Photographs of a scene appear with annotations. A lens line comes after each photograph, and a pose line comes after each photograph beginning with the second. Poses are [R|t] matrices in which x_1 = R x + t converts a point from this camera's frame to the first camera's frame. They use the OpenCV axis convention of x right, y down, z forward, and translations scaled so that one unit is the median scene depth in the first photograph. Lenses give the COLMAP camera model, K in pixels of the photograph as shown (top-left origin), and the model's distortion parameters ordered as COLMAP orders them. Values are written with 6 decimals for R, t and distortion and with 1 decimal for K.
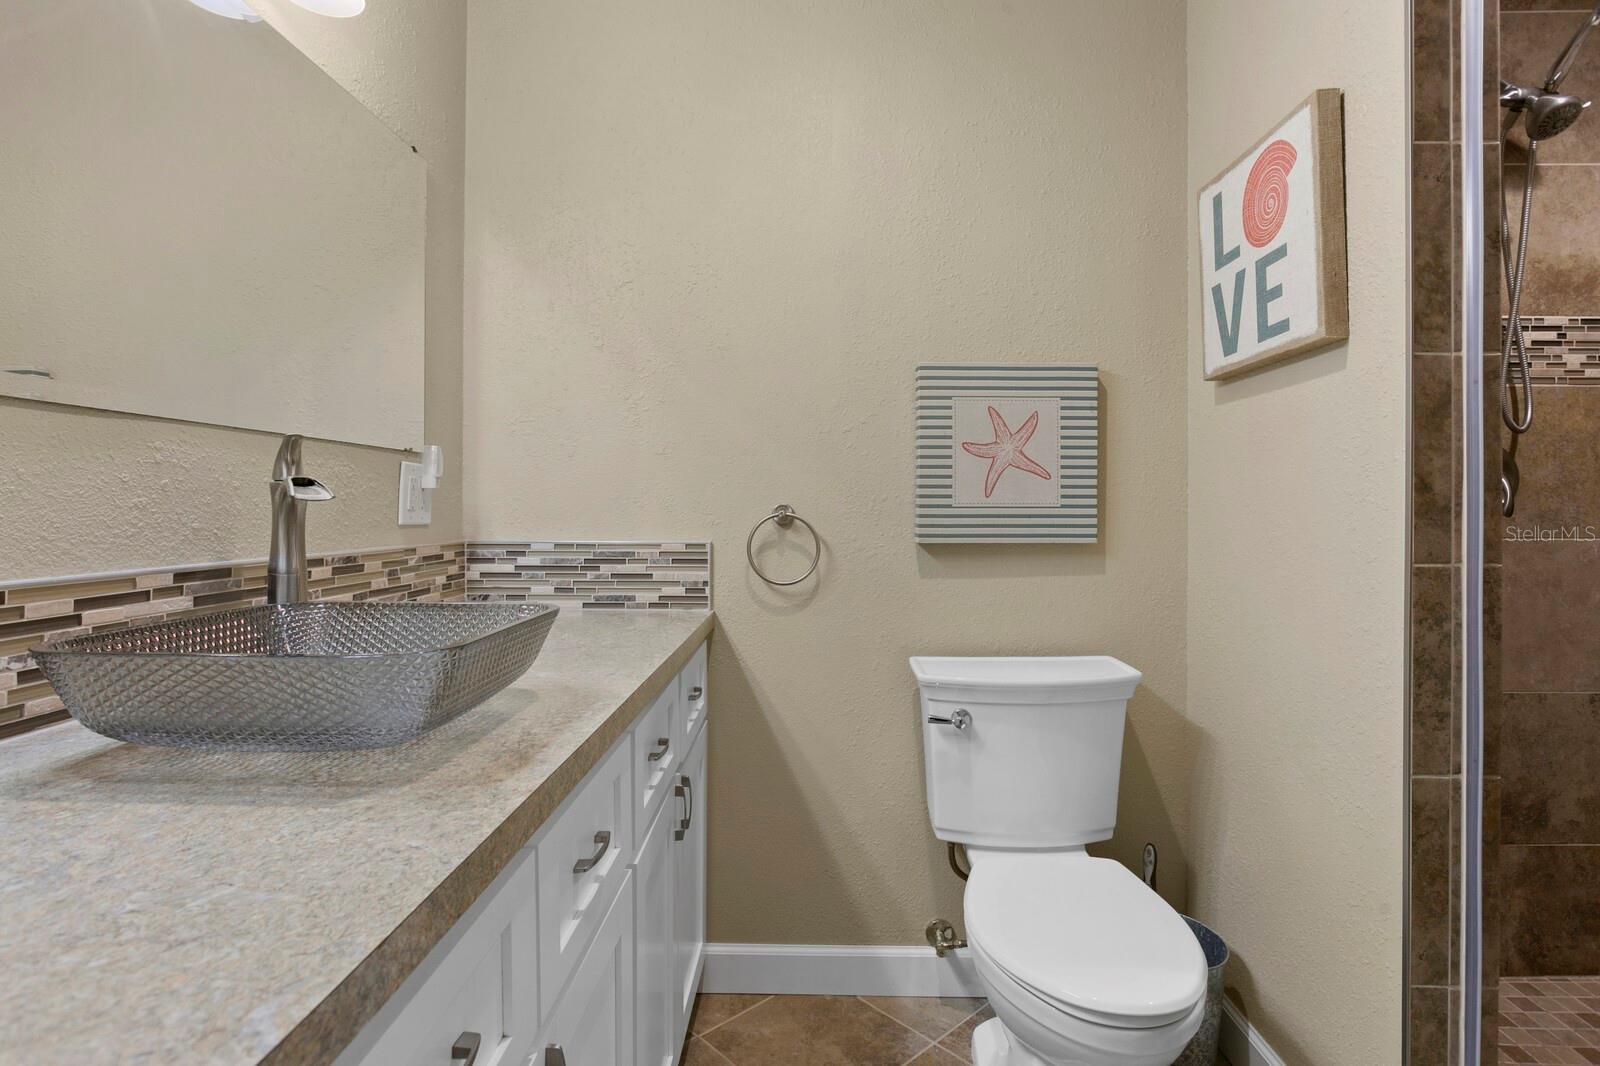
lens RADIAL K [[793.7, 0, 806.9], [0, 793.7, 524.4], [0, 0, 1]] dist [-0.018602, 0.008307]
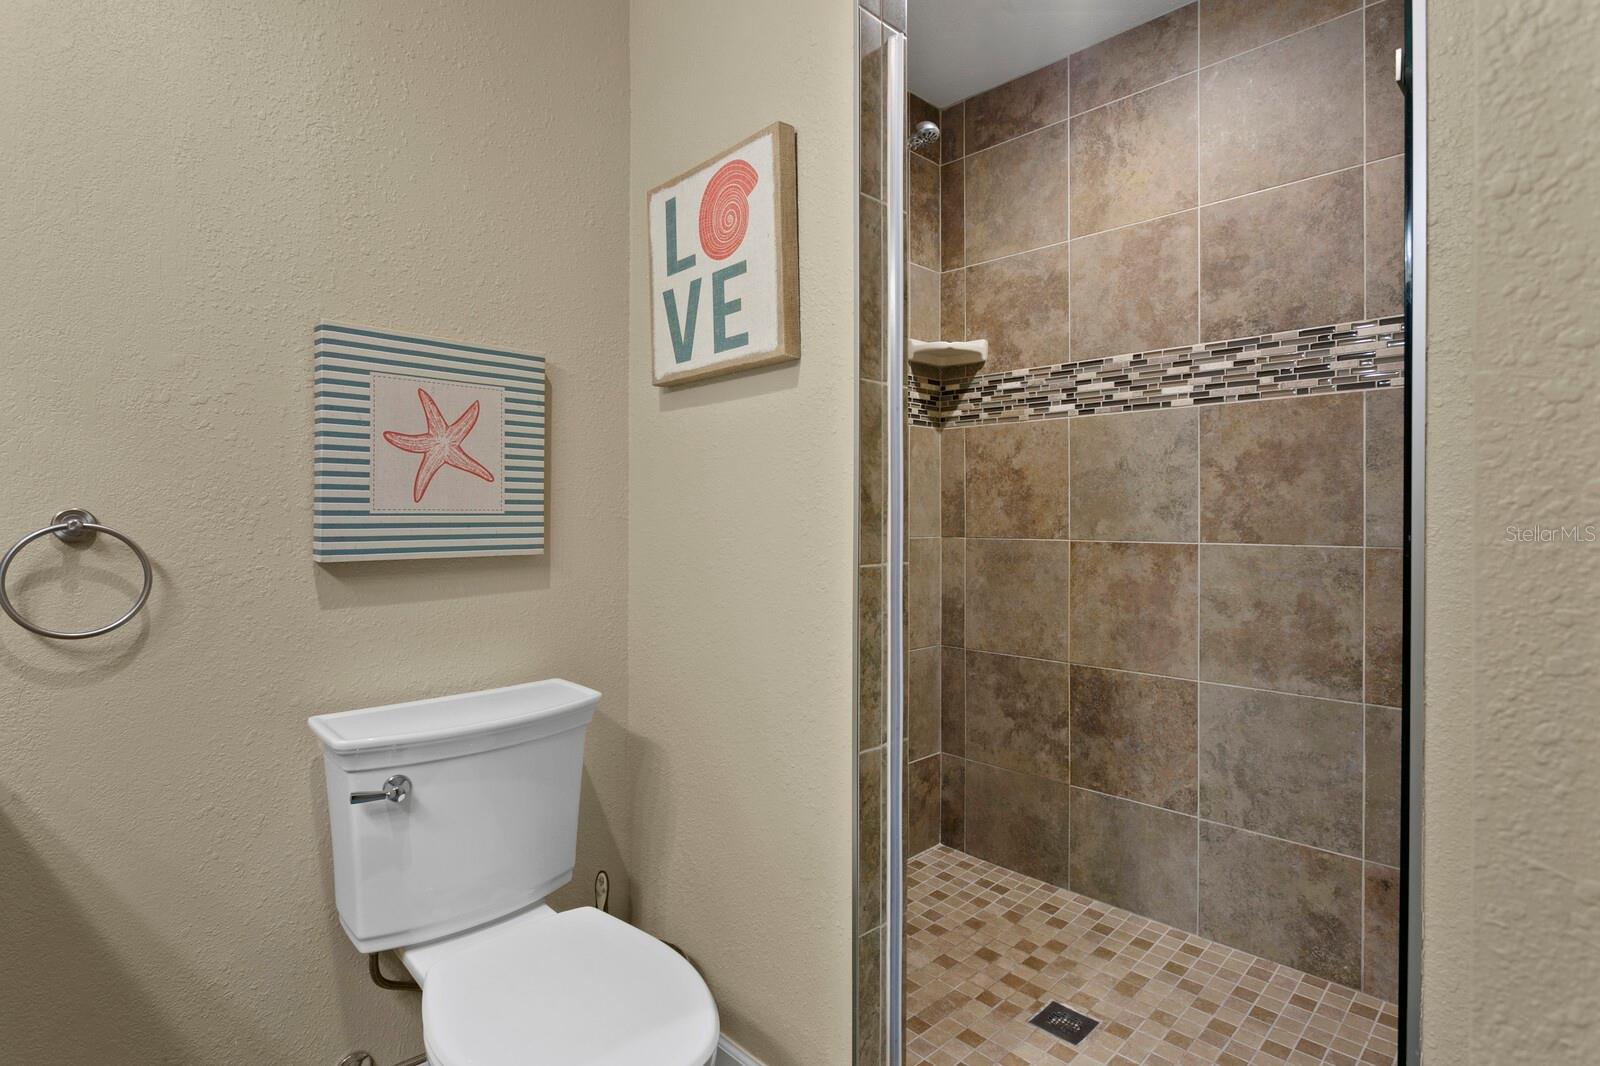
lens RADIAL K [[793.7, 0, 789.9], [0, 793.7, 522.9], [0, 0, 1]] dist [-0.018602, 0.008307]
pose [[0.712150, -0.007246, 0.701990, -0.074334], [0.013747, 0.999899, -0.003625, -0.005581], [-0.701893, 0.012232, 0.712177, 0.190679]]
